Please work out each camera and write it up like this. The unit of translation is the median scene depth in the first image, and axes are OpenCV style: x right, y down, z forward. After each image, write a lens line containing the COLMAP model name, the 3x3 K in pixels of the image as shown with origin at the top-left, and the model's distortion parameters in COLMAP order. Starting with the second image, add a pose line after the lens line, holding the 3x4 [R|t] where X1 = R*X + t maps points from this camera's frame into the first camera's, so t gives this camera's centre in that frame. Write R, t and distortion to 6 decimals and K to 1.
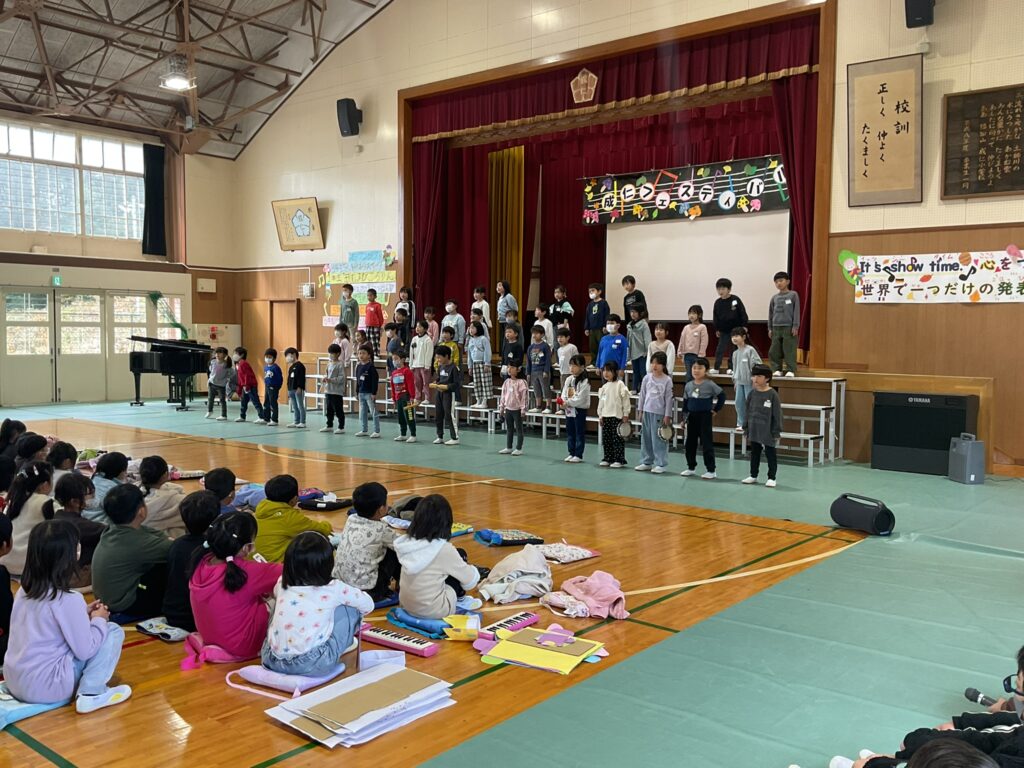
lens RADIAL K [[928.4, 0, 512.0], [0, 928.4, 384.0], [0, 0, 1]] dist [0.124921, -0.257994]
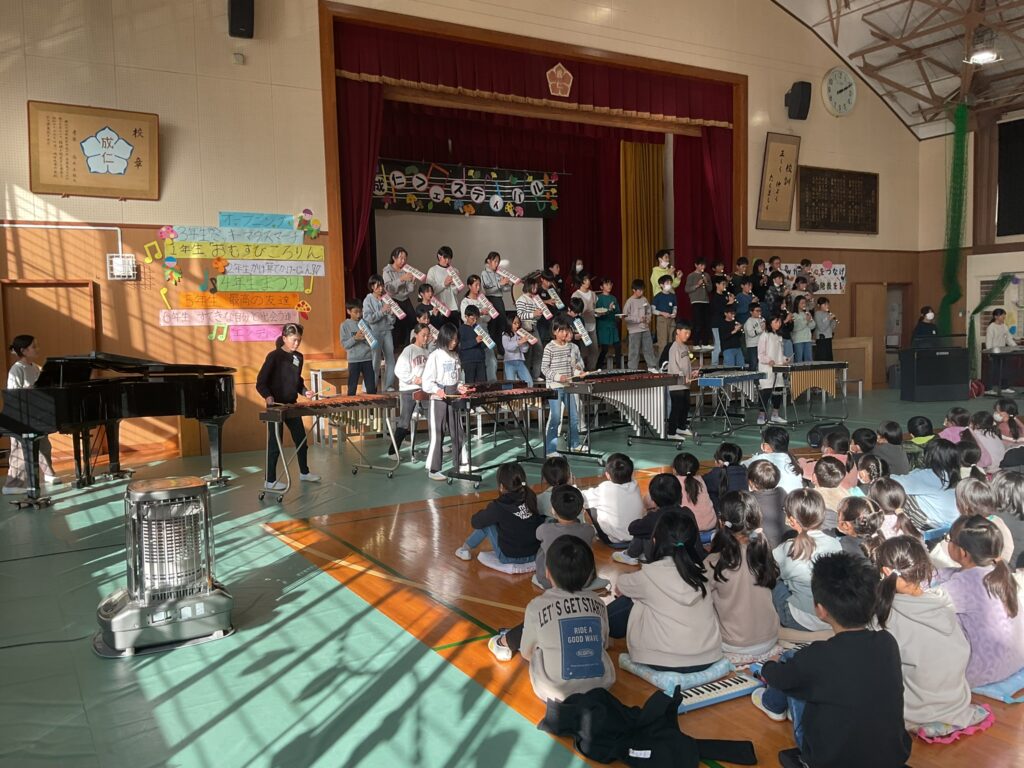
lens RADIAL K [[845.5, 0, 512.0], [0, 845.5, 384.0], [0, 0, 1]] dist [0.117679, -0.238743]
pose [[0.319041, -0.087625, 0.943682, -0.722989], [0.083011, 0.994474, 0.064277, -0.044466], [-0.944099, 0.057829, 0.324551, 0.651090]]
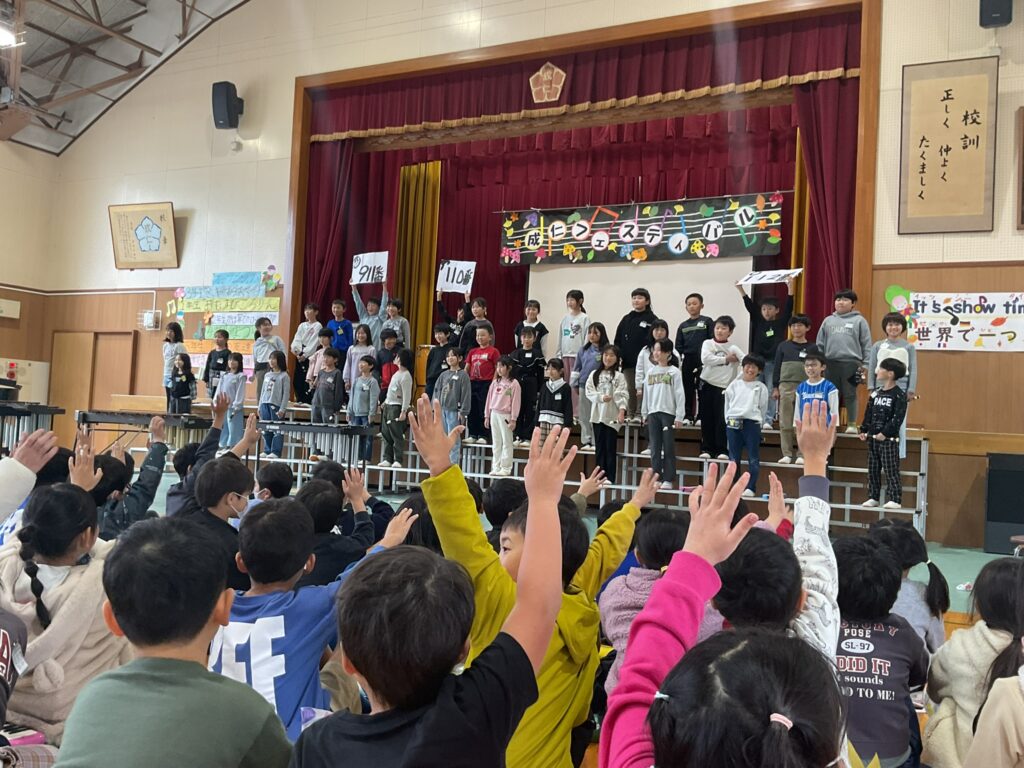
lens RADIAL K [[934.9, 0, 512.0], [0, 934.9, 384.0], [0, 0, 1]] dist [0.117083, -0.244726]
pose [[0.975163, 0.048923, 0.216016, -0.102011], [-0.028111, 0.994751, -0.098389, 0.023917], [-0.219696, 0.089873, 0.971420, 0.191113]]
